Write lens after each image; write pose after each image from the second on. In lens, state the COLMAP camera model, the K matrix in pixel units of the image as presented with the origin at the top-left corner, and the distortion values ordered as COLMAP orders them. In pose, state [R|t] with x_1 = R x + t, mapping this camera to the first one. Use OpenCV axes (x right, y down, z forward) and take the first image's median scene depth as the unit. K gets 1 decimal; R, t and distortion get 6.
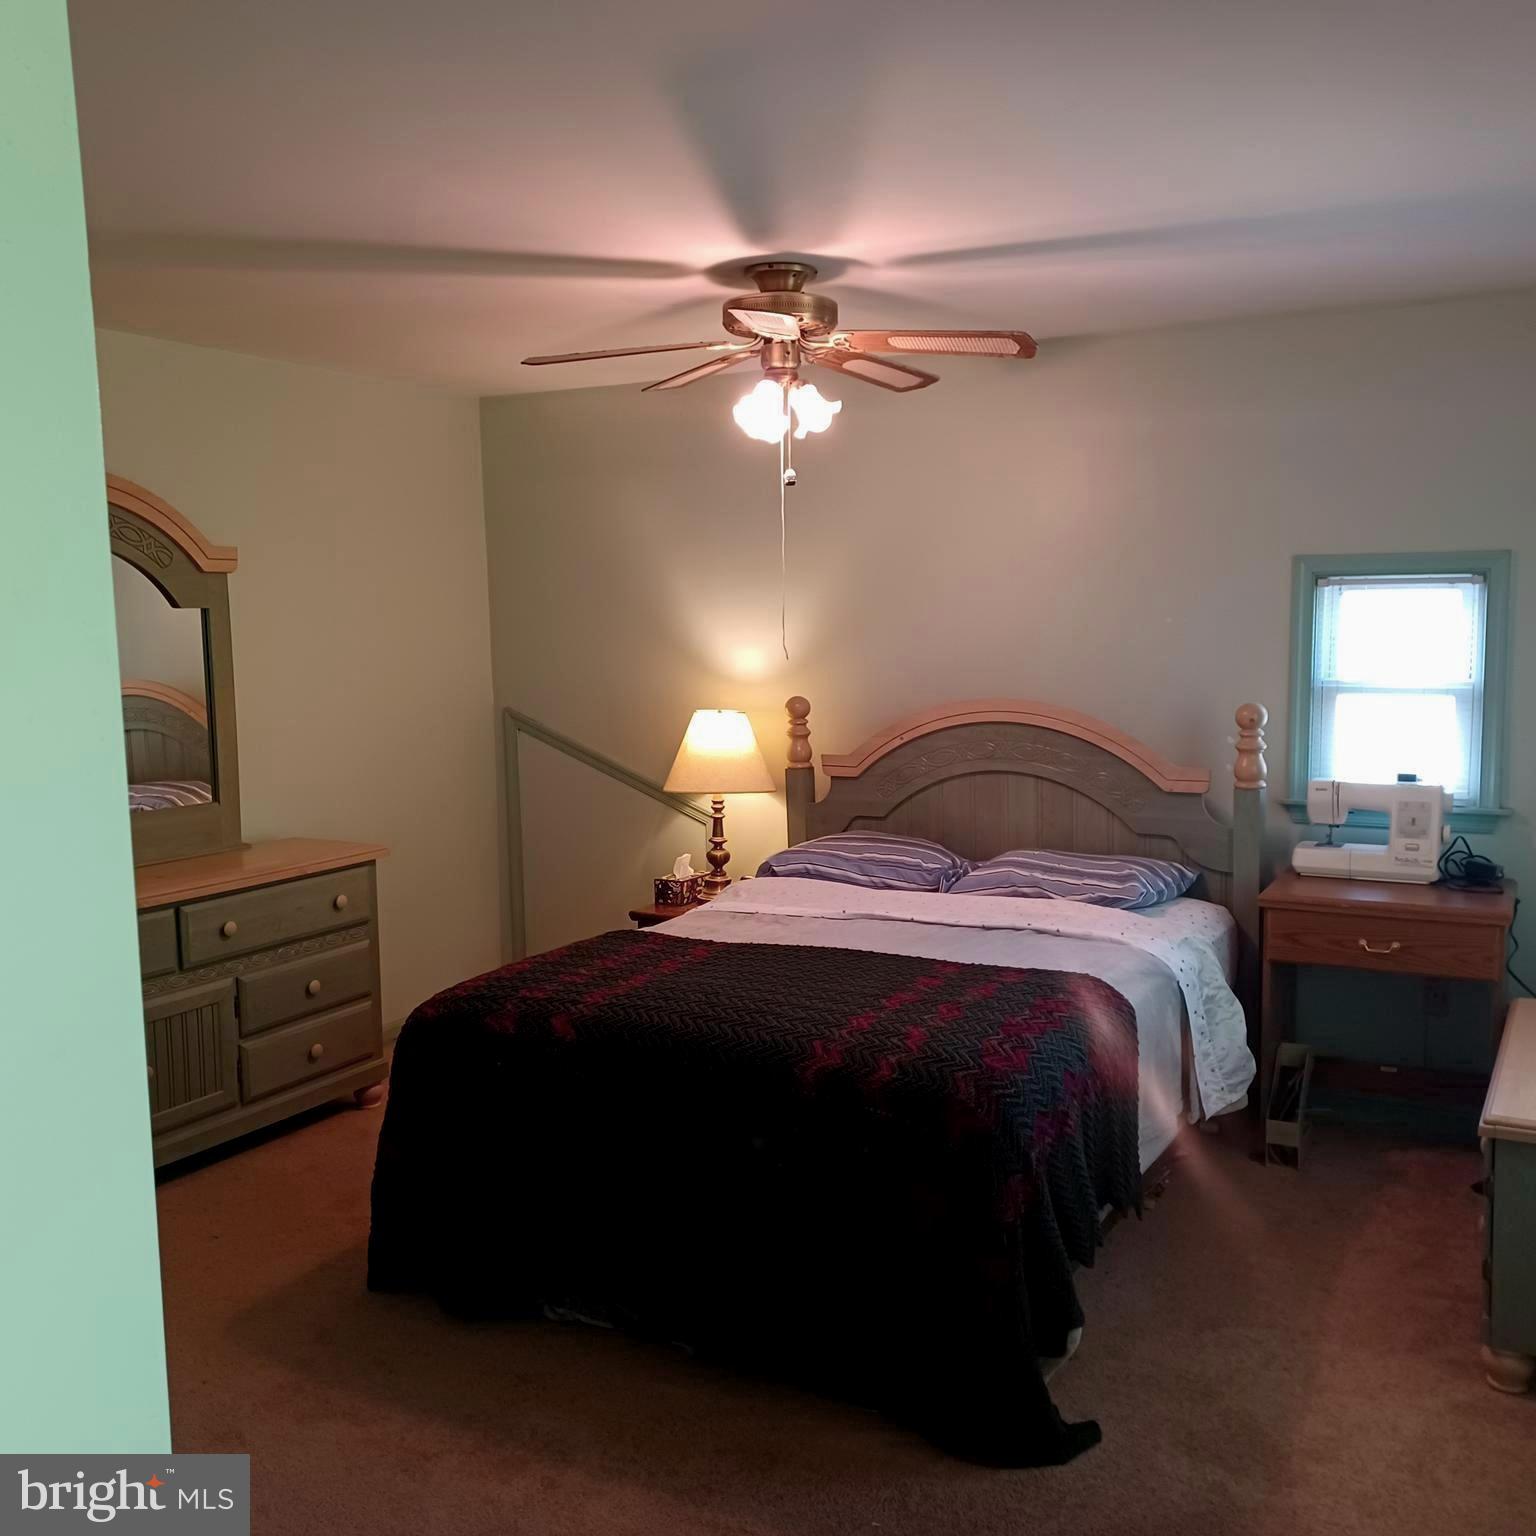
lens RADIAL K [[1474.6, 0, 768.9], [0, 1474.6, 779.7], [0, 0, 1]] dist [0.105253, -0.144968]
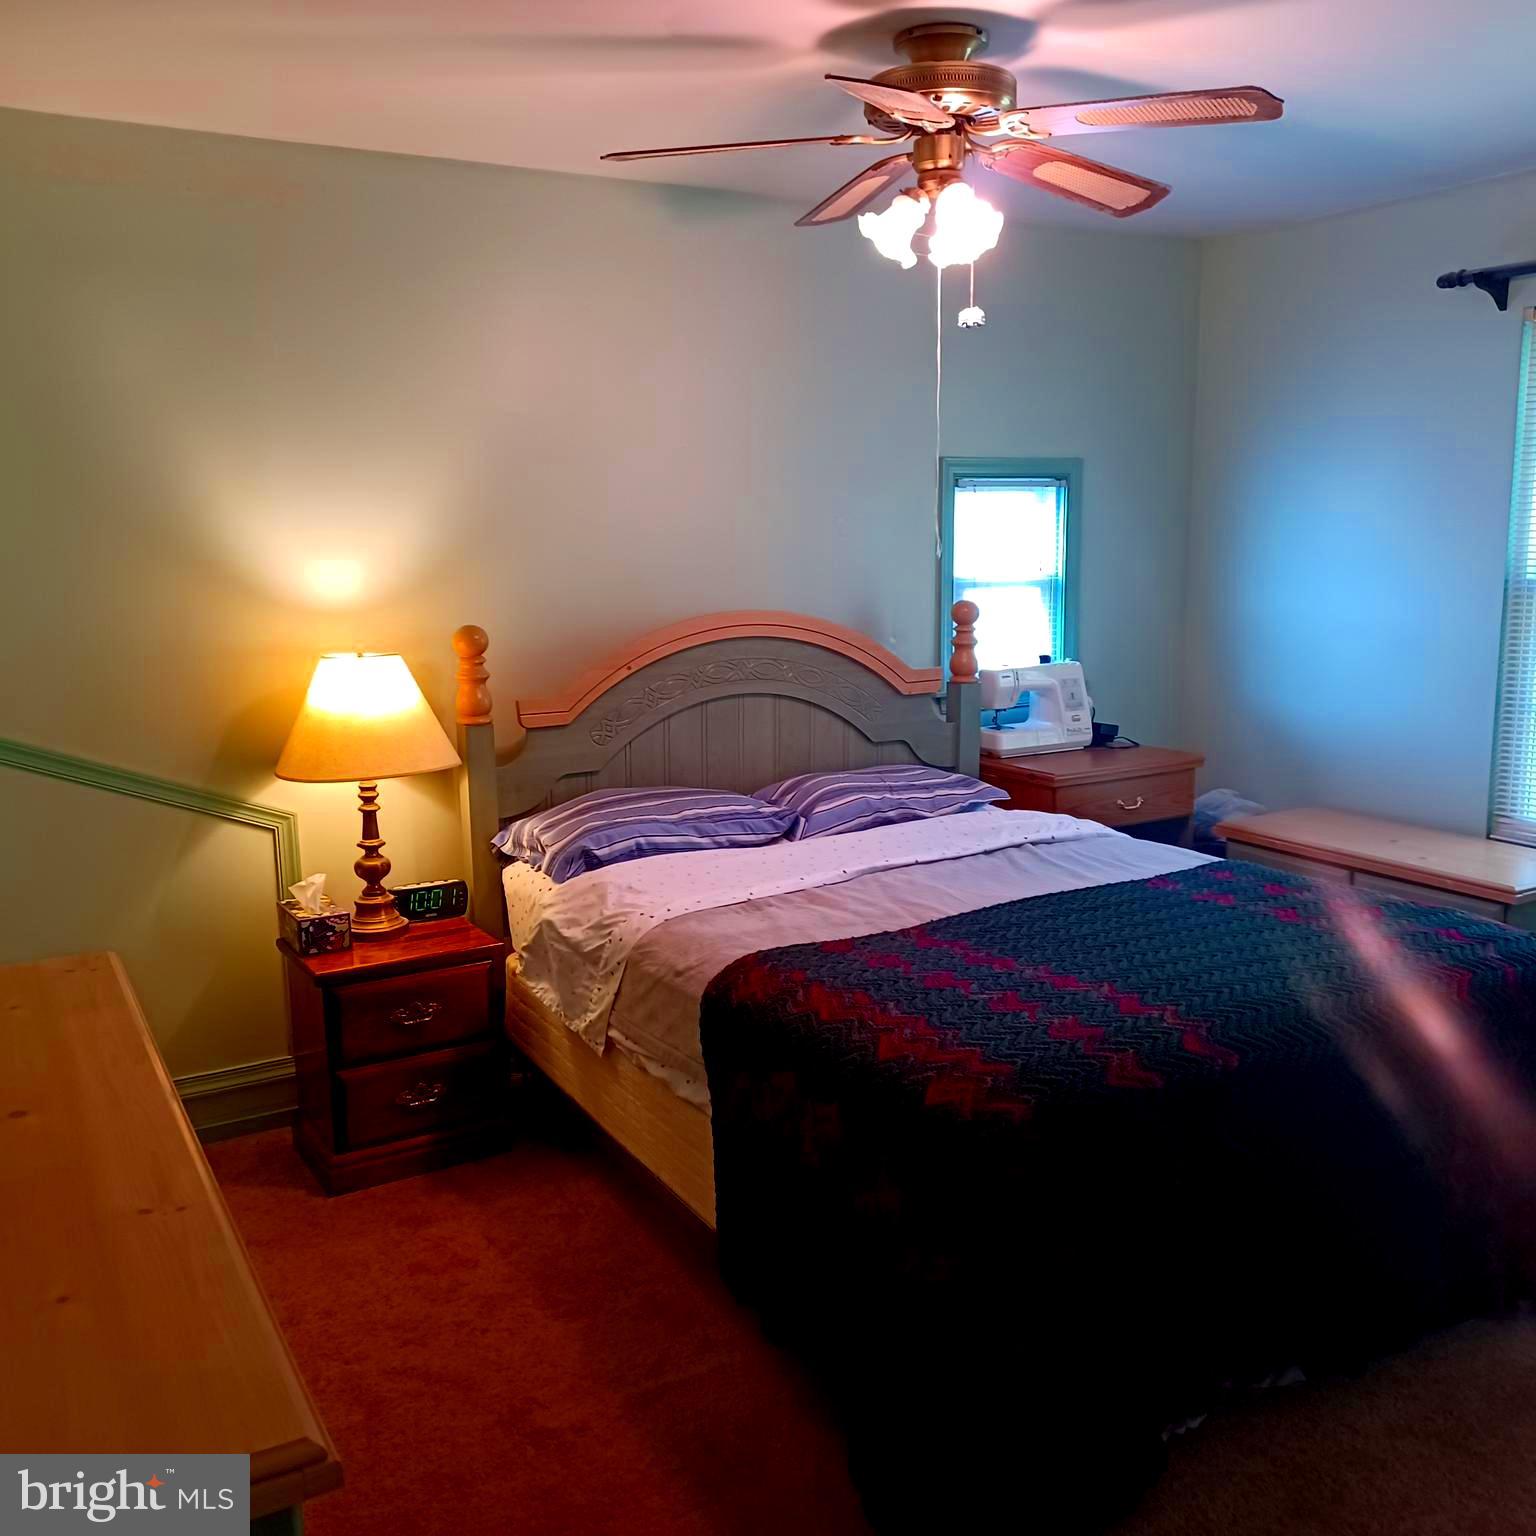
lens RADIAL K [[1419.9, 0, 768.0], [0, 1419.9, 768.0], [0, 0, 1]] dist [0.129380, 0.005021]
pose [[0.521186, -0.136018, 0.842534, -0.564811], [0.110354, 0.989671, 0.091508, -0.039242], [-0.846278, 0.045284, 0.530813, 0.564084]]
